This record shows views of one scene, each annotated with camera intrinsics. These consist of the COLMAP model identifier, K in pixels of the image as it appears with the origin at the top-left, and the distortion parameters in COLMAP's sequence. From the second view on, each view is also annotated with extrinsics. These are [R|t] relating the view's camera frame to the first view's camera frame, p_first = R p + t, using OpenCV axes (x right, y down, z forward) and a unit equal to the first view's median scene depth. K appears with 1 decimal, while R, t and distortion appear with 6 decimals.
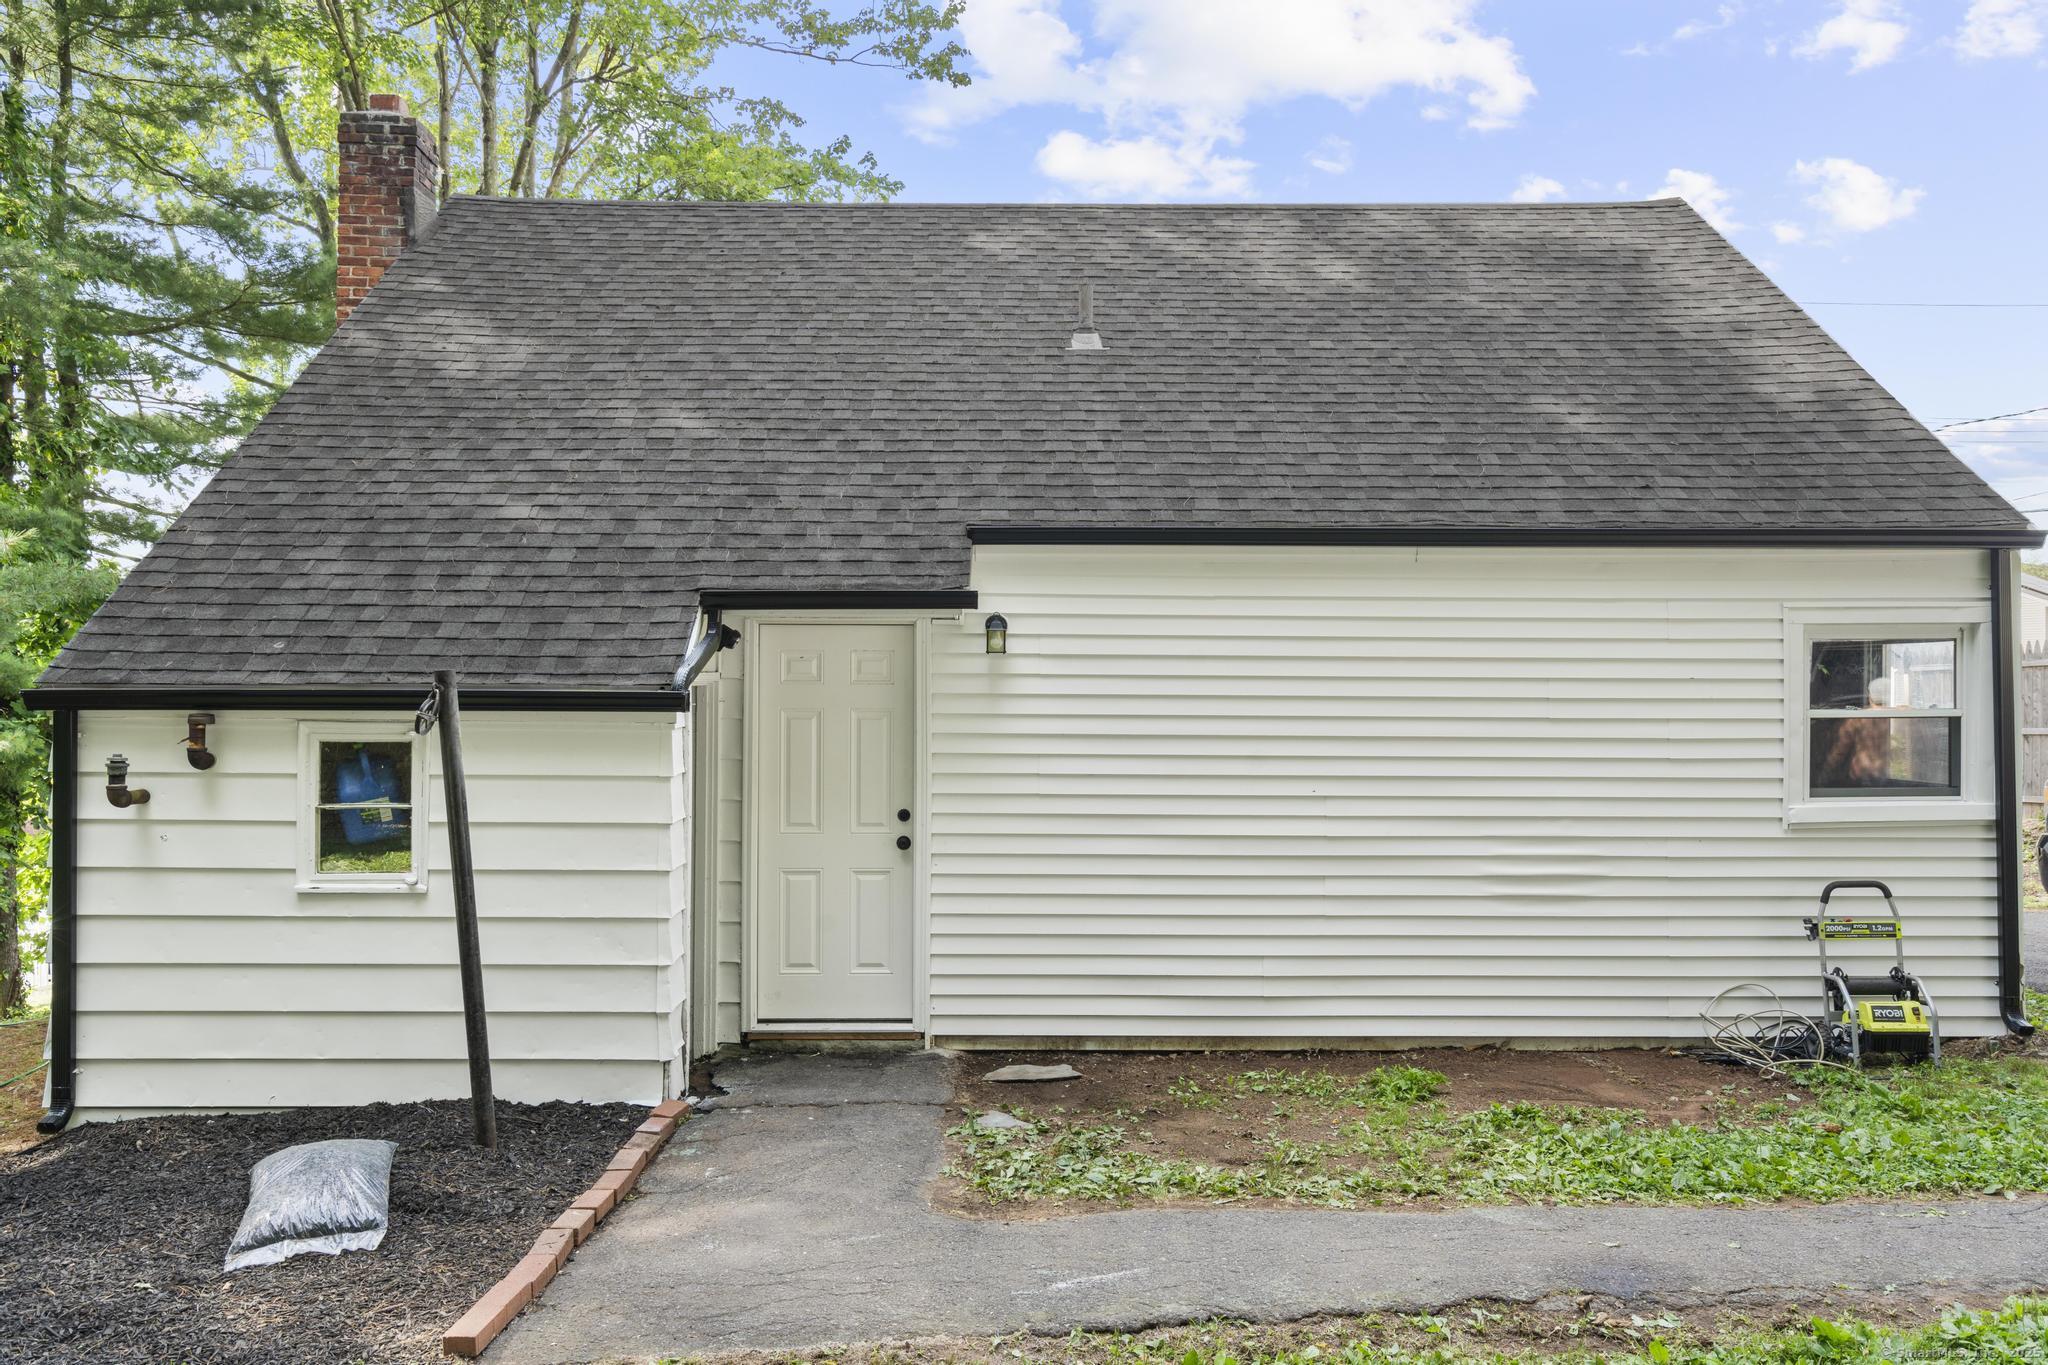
lens RADIAL K [[1560.8, 0, 1024.1], [0, 1560.8, 679.0], [0, 0, 1]] dist [0.002971, -0.000571]
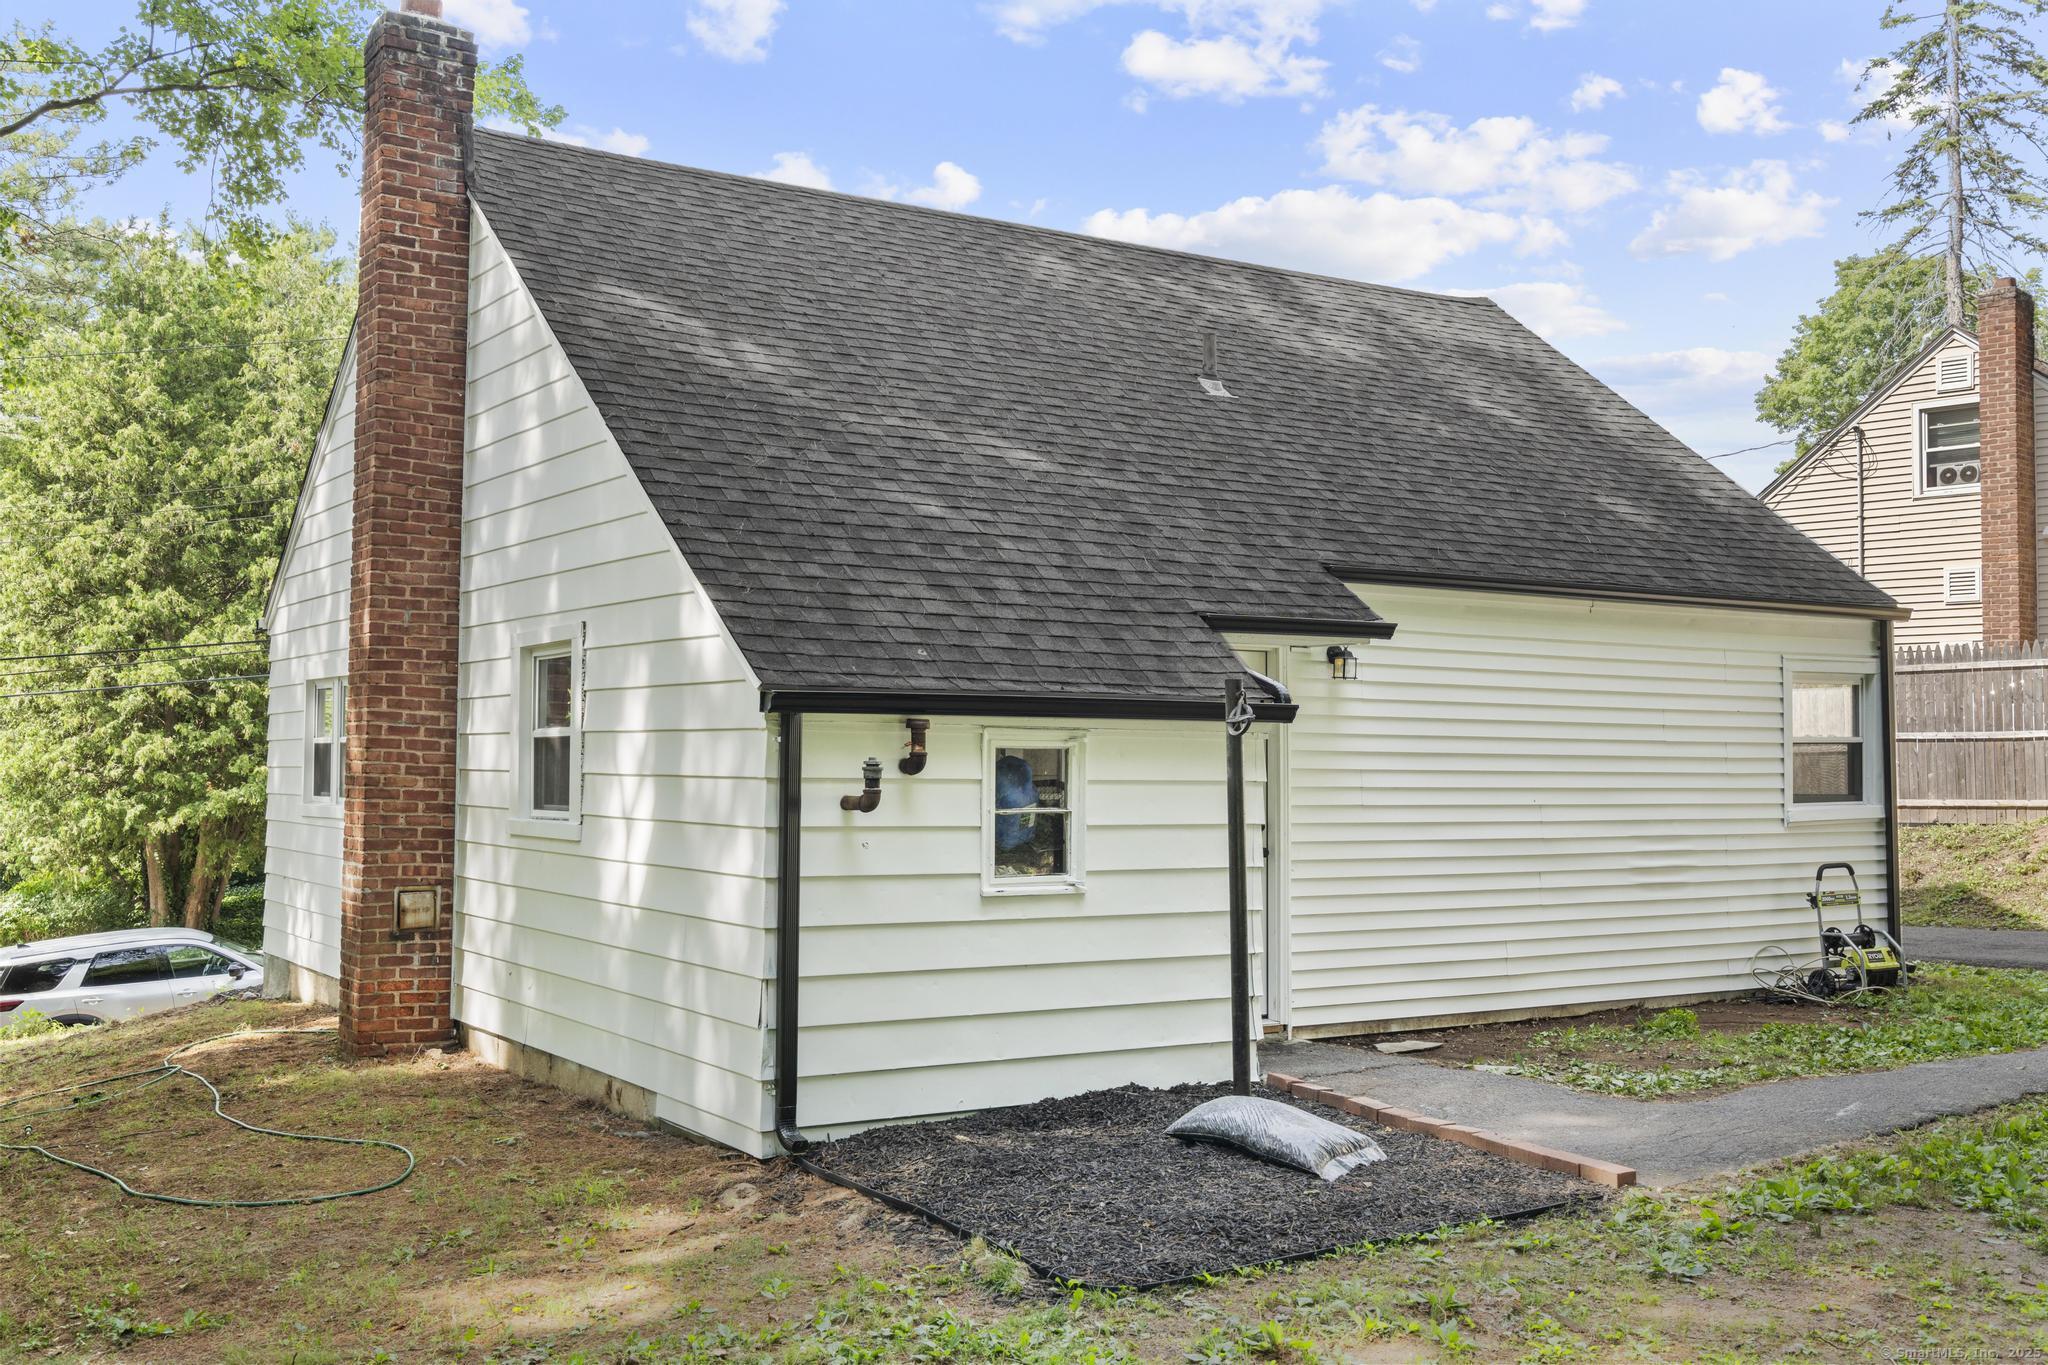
lens RADIAL K [[2050.8, 0, 1023.4], [0, 2050.8, 686.1], [0, 0, 1]] dist [-0.002202, 0.000000]
pose [[0.846159, 0.022171, 0.532469, -0.984071], [-0.006965, 0.999509, -0.030549, 0.034788], [-0.532885, 0.022141, 0.845898, -0.120886]]
